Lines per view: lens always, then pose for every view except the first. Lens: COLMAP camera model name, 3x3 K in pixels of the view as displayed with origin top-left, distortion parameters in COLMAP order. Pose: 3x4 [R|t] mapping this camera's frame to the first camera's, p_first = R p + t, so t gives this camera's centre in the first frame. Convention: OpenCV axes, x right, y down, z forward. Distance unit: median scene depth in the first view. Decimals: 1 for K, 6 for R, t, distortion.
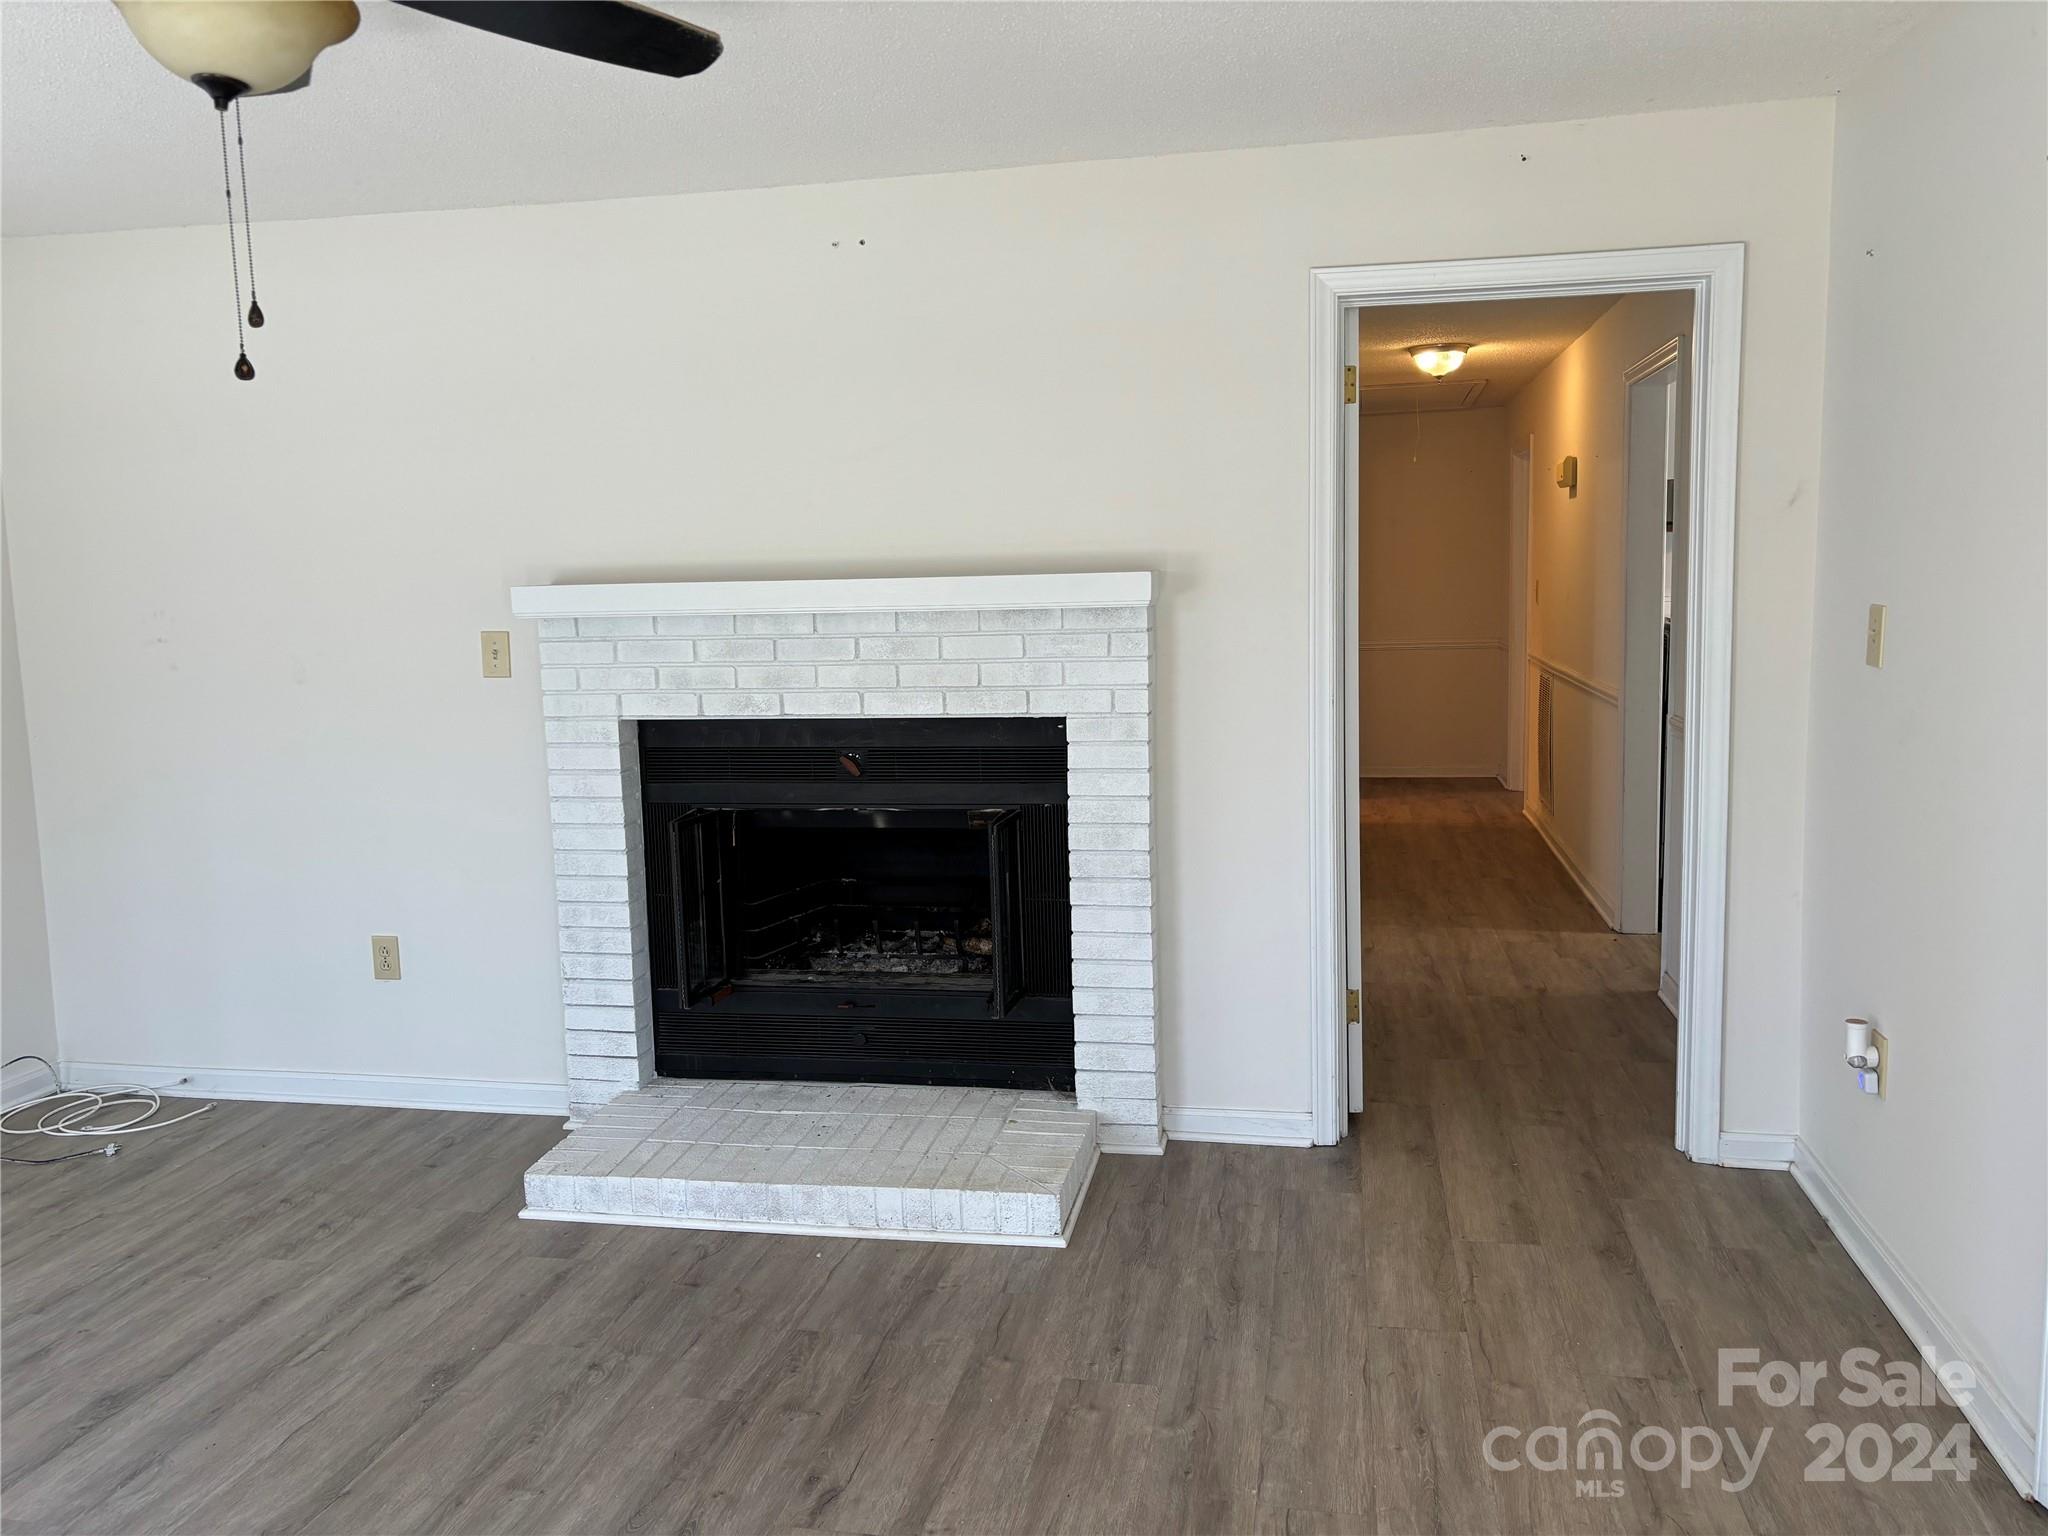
lens RADIAL K [[1560.5, 0, 1024.9], [0, 1560.5, 754.3], [0, 0, 1]] dist [0.046341, -0.047213]
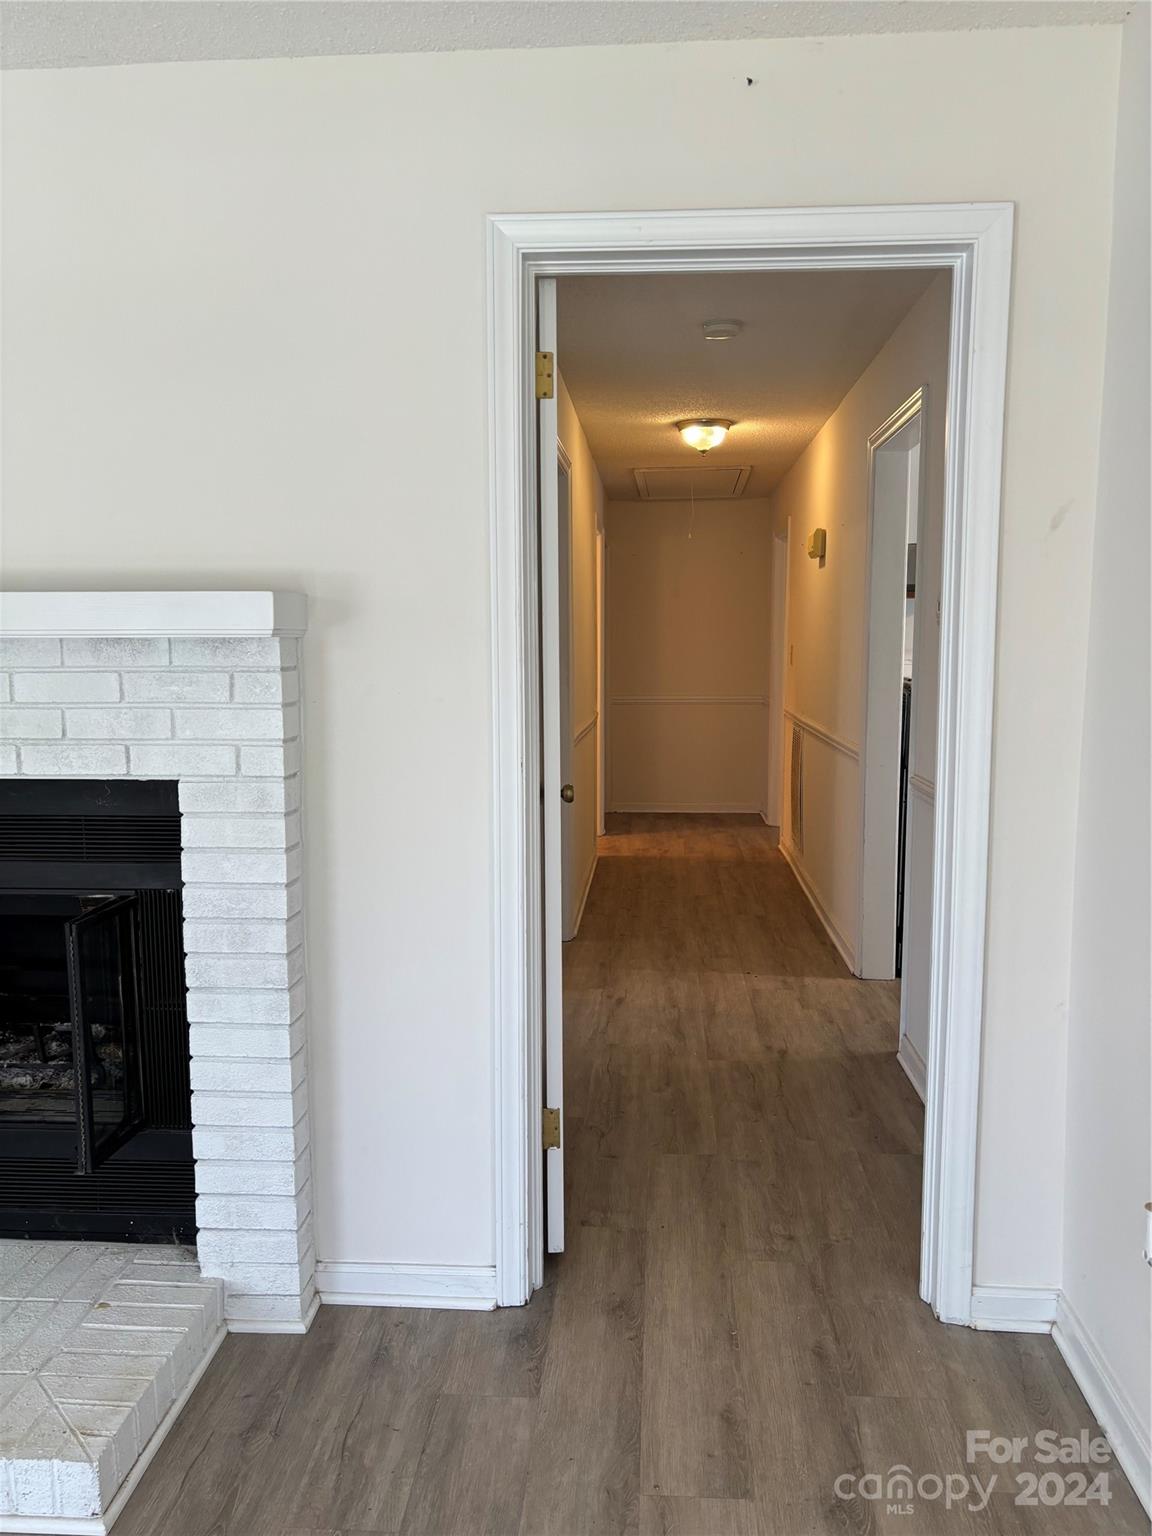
lens RADIAL K [[1170.4, 0, 581.6], [0, 1170.4, 775.6], [0, 0, 1]] dist [0.046341, -0.047213]
pose [[0.991684, 0.010109, 0.128299, 0.148817], [-0.009843, 0.999948, -0.002713, -0.026452], [-0.128319, 0.001428, 0.991732, 0.392448]]
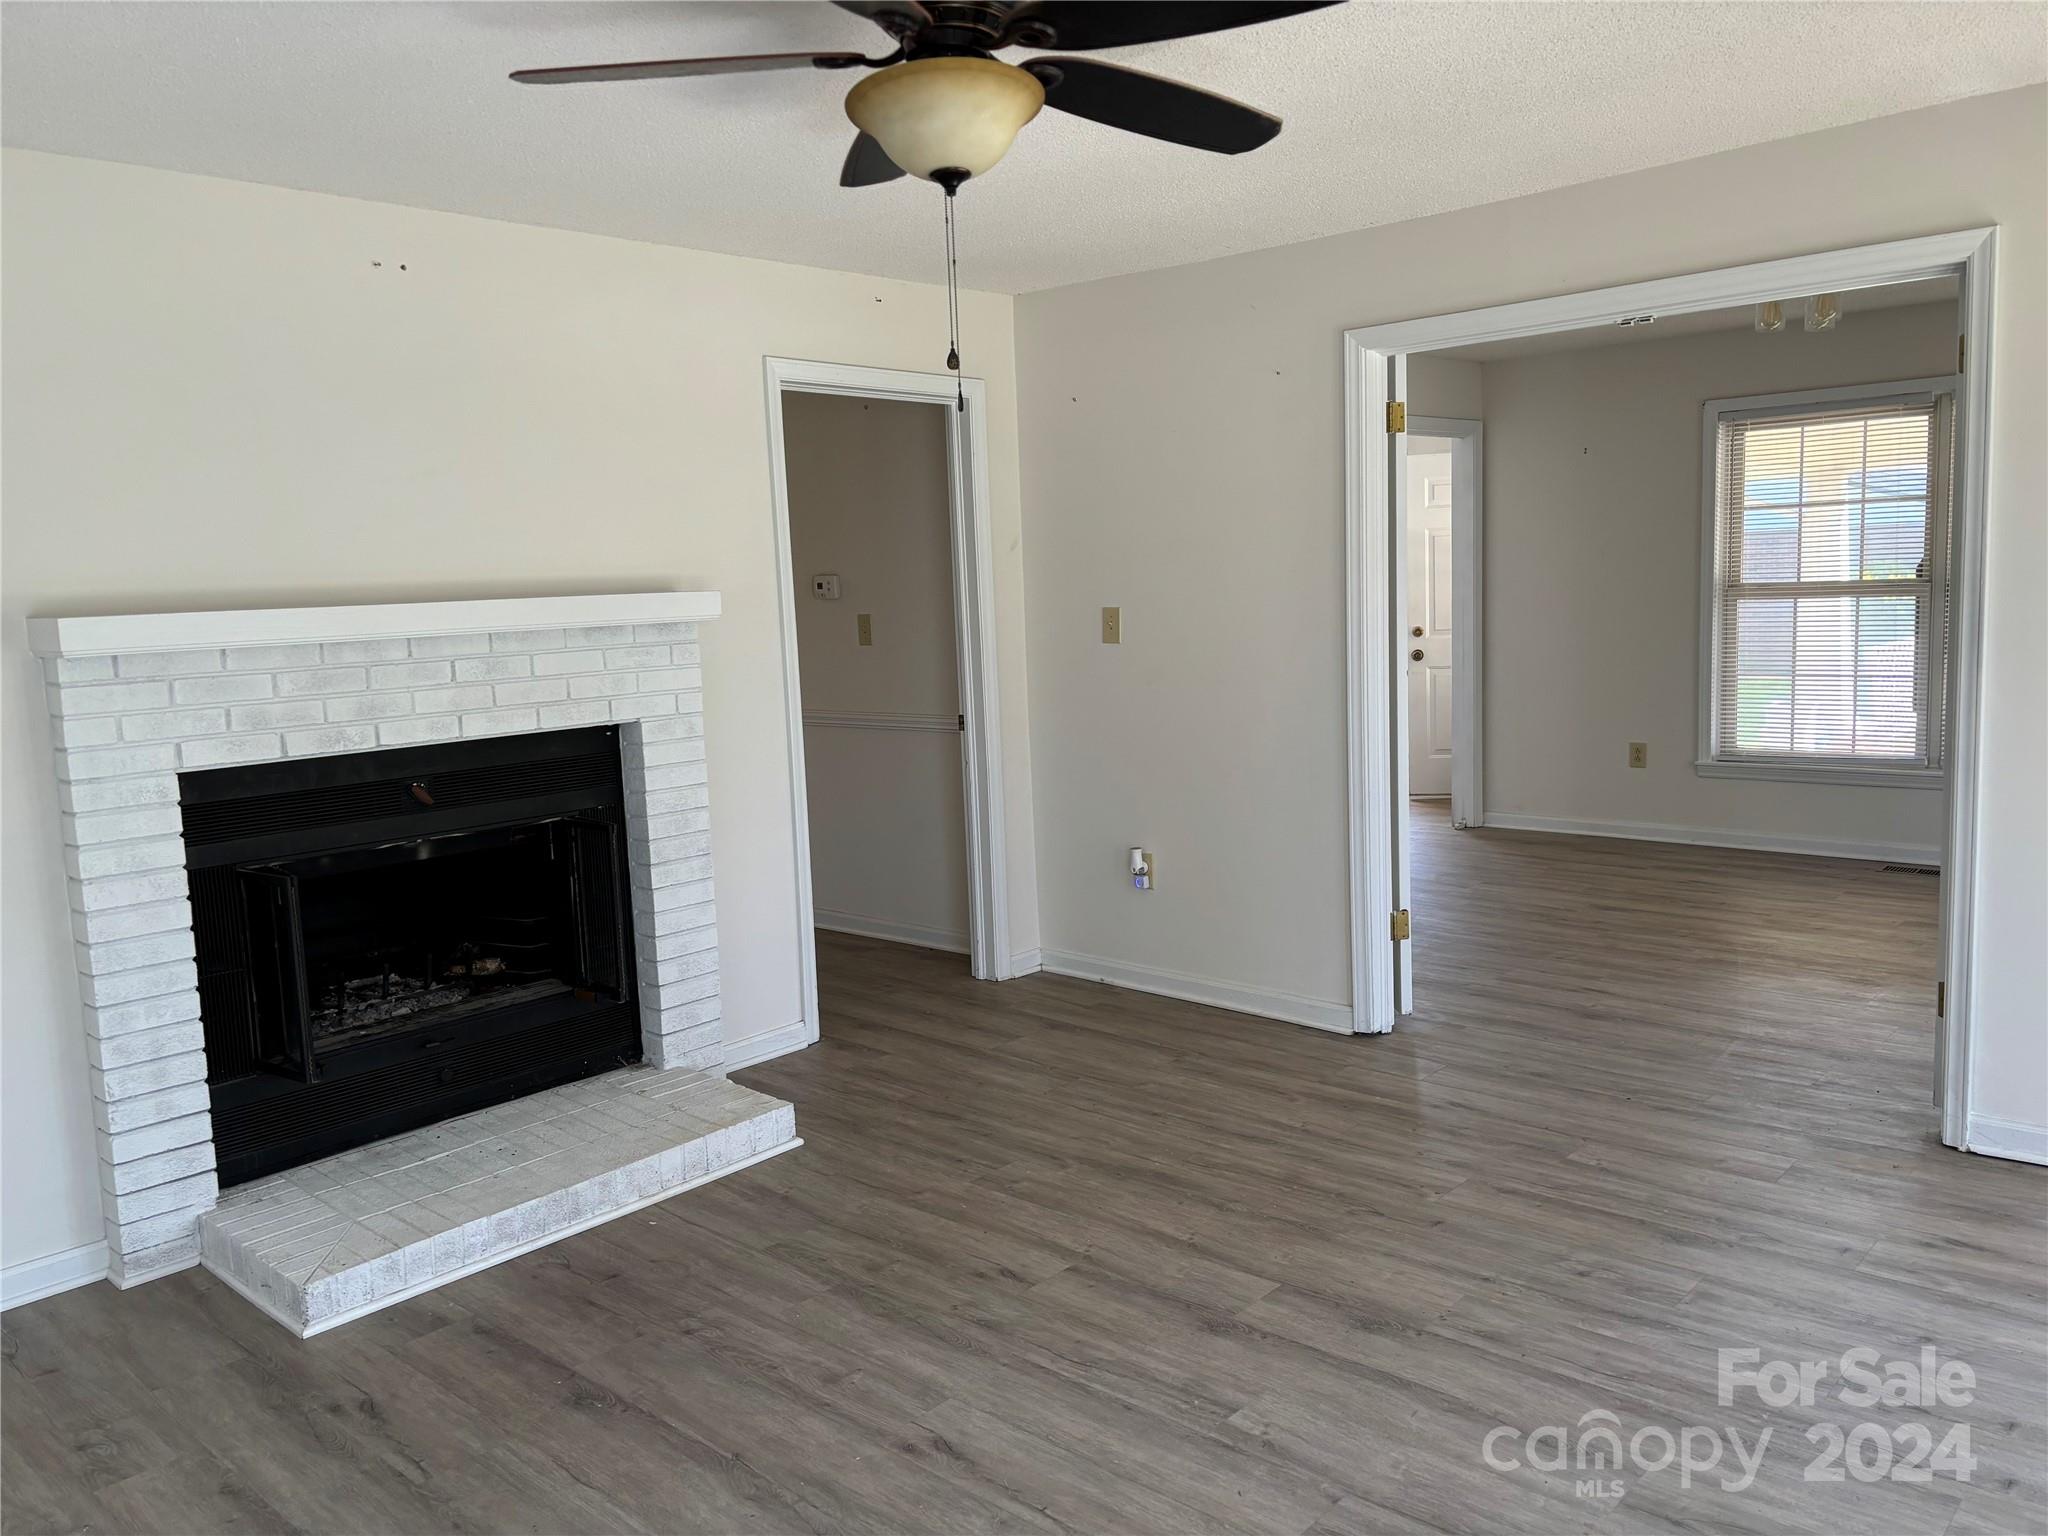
lens RADIAL K [[1560.5, 0, 1042.9], [0, 1560.5, 755.7], [0, 0, 1]] dist [0.046341, -0.047213]
pose [[0.510545, -0.095252, 0.854559, -0.789143], [0.128689, 0.991116, 0.033589, 0.000228], [-0.850166, 0.092824, 0.518267, 0.166229]]
